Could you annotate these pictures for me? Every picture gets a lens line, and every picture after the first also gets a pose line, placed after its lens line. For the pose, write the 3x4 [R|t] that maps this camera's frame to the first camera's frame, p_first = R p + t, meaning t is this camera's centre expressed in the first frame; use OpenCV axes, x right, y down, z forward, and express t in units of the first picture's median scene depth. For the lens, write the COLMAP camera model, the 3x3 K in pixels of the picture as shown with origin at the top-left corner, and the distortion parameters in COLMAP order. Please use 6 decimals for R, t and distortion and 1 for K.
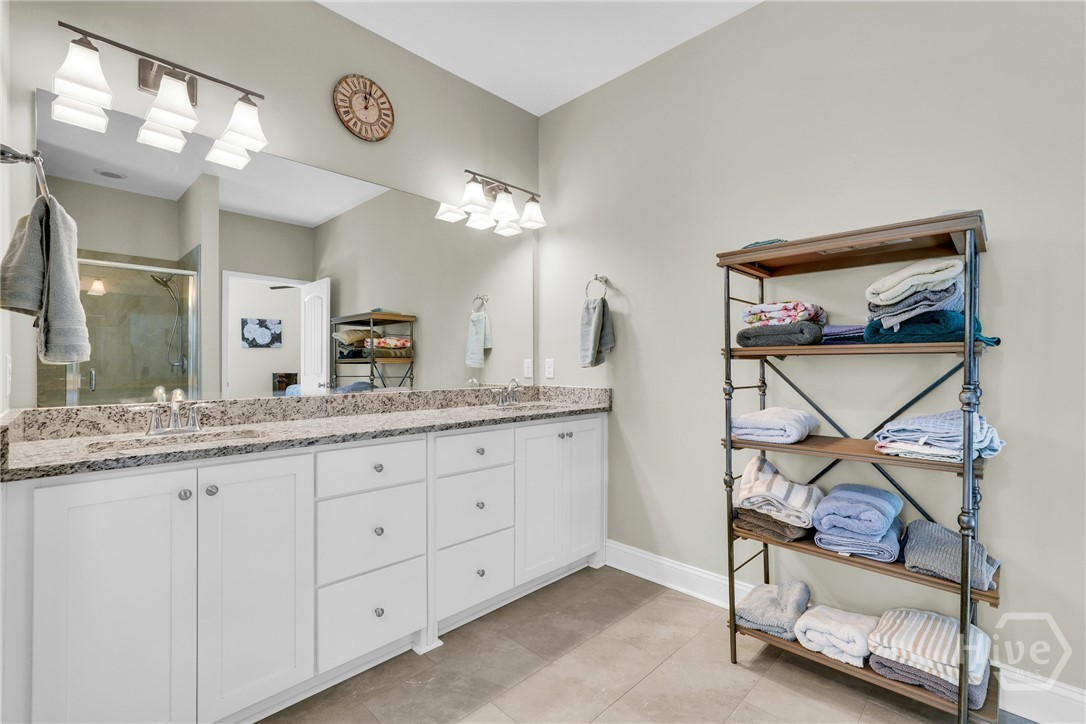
lens RADIAL K [[484.5, 0, 543.0], [0, 484.5, 362.0], [0, 0, 1]] dist [-0.004574, 0.000629]
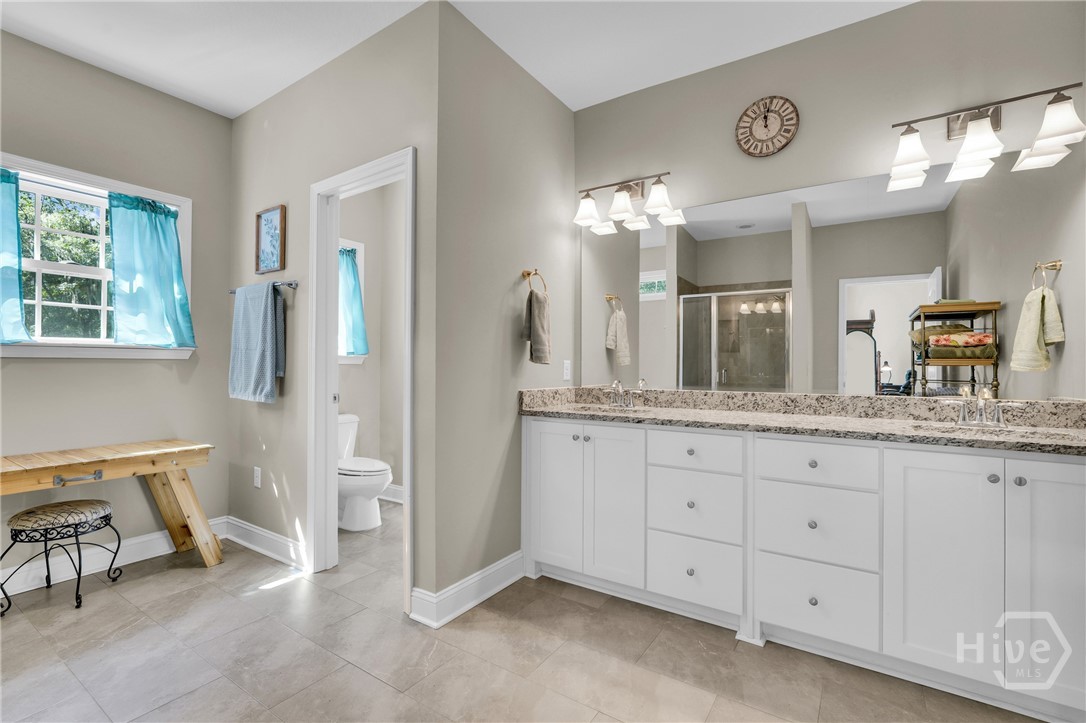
lens RADIAL K [[484.5, 0, 543.0], [0, 484.5, 361.5], [0, 0, 1]] dist [-0.004574, 0.000629]
pose [[0.194512, -0.005715, -0.980884, 0.597467], [0.000540, 0.999984, -0.005719, 0.001068], [0.980900, 0.000582, 0.194511, 0.315245]]
